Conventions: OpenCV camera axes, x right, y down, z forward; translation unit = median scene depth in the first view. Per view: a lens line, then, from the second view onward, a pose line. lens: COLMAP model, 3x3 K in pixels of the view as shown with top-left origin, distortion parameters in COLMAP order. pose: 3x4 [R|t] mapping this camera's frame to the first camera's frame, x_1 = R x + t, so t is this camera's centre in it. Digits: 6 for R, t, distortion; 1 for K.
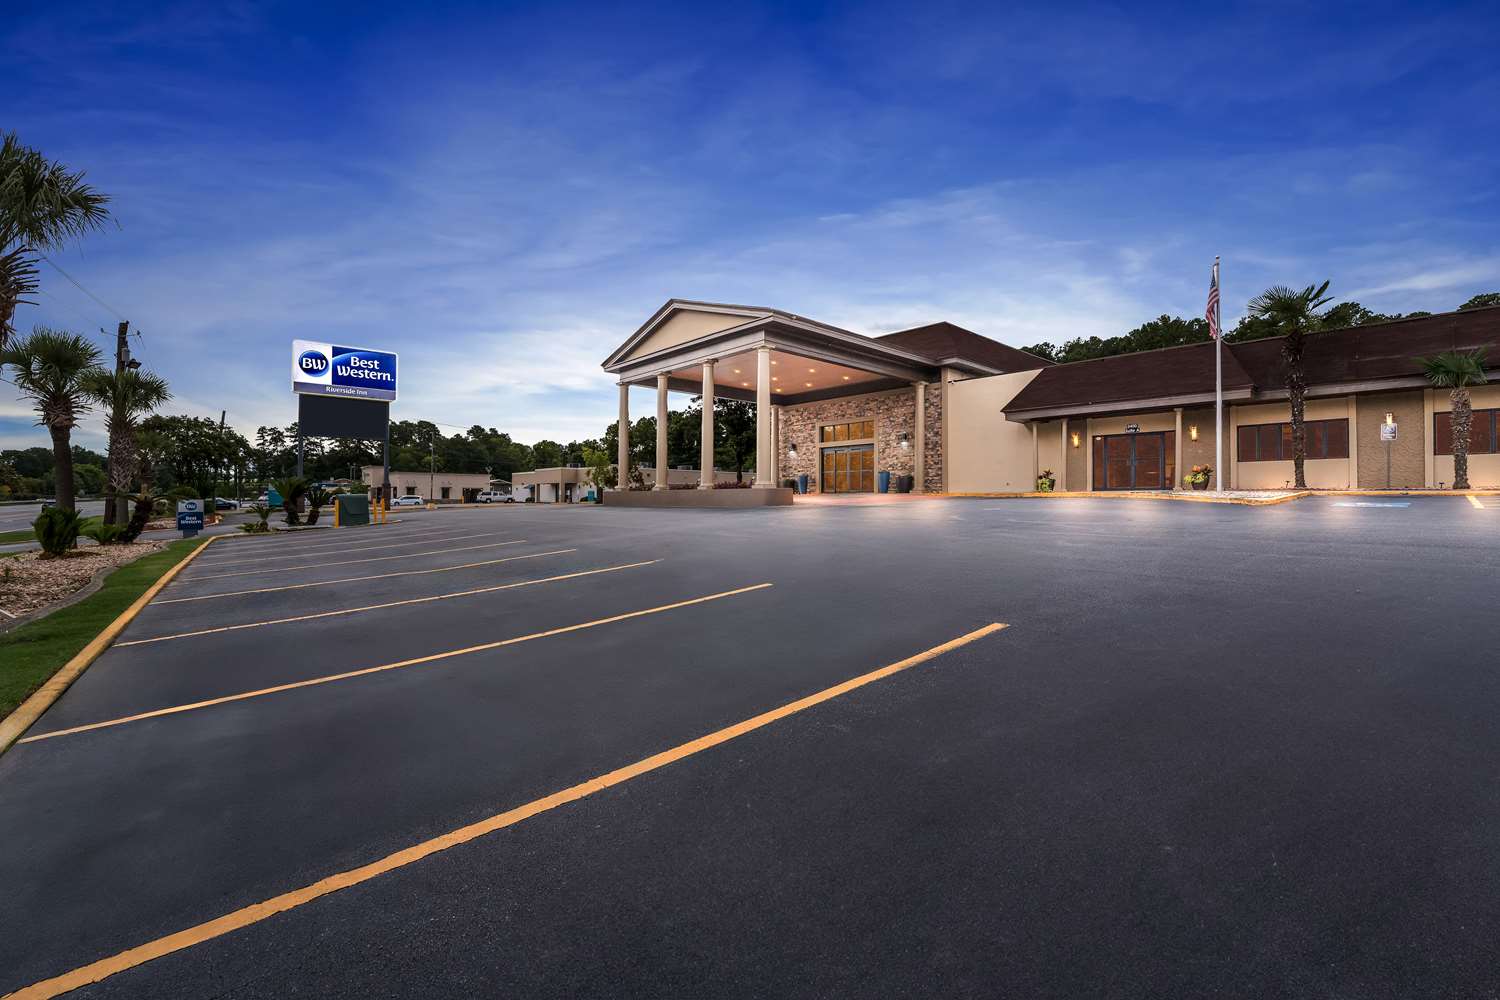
lens RADIAL K [[636.7, 0, 743.7], [0, 636.7, 498.1], [0, 0, 1]] dist [-0.016387, 0.000262]
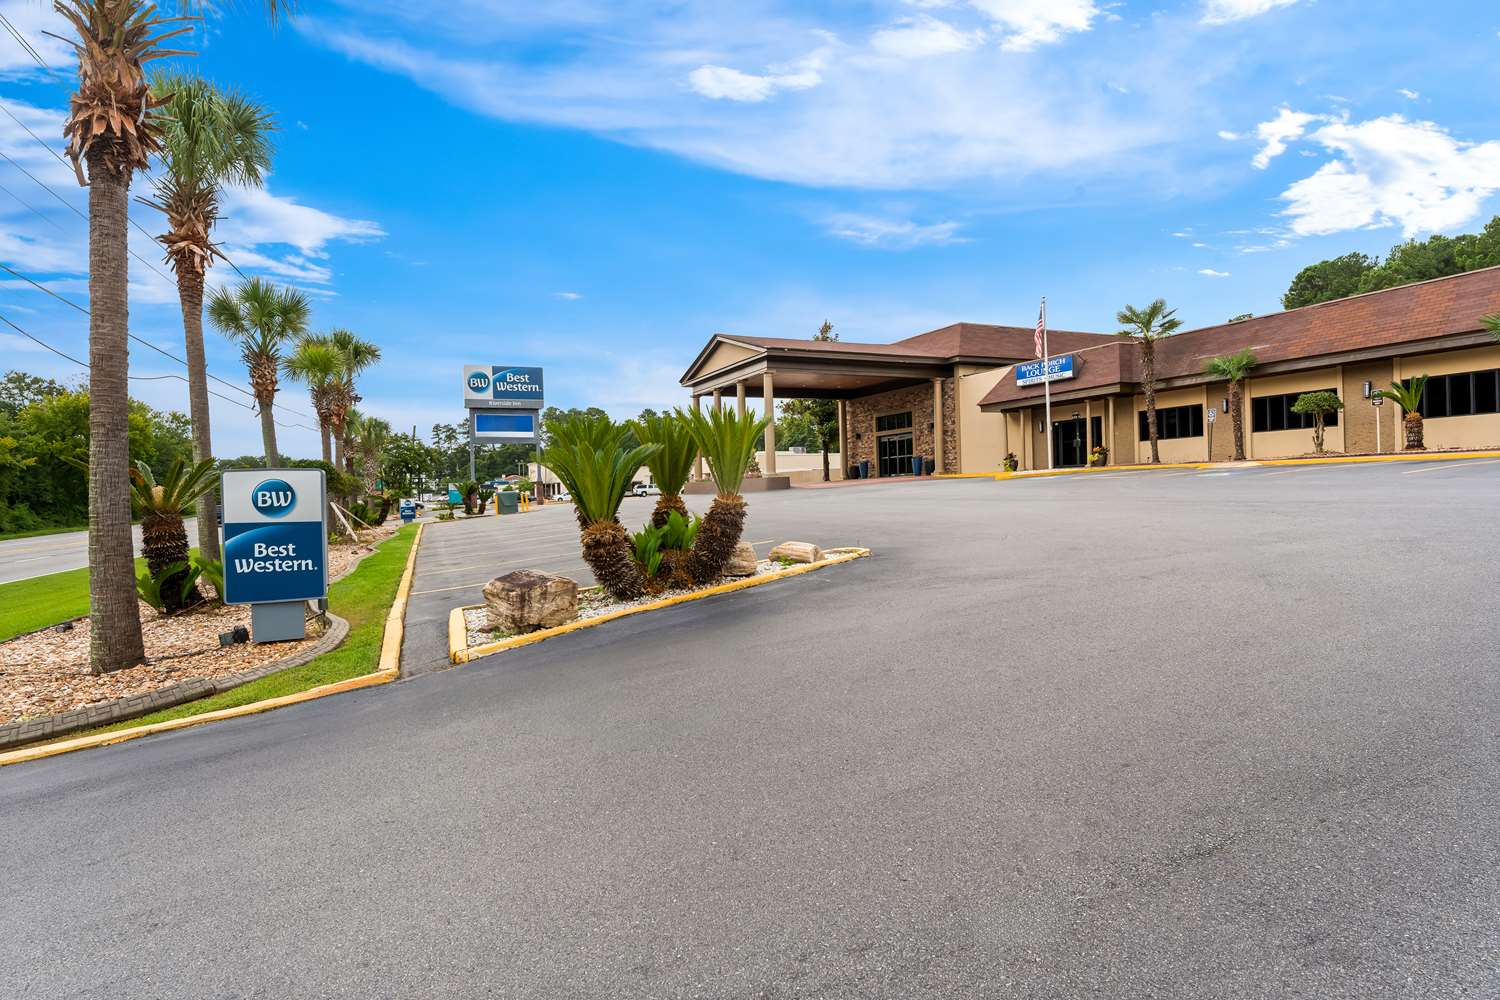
lens RADIAL K [[776.1, 0, 753.8], [0, 776.1, 500.4], [0, 0, 1]] dist [0.003056, -0.000025]
pose [[0.963966, -0.029395, -0.264395, 0.287720], [0.034855, 0.999265, 0.015982, 0.004554], [0.263731, -0.024621, 0.964282, -0.404464]]
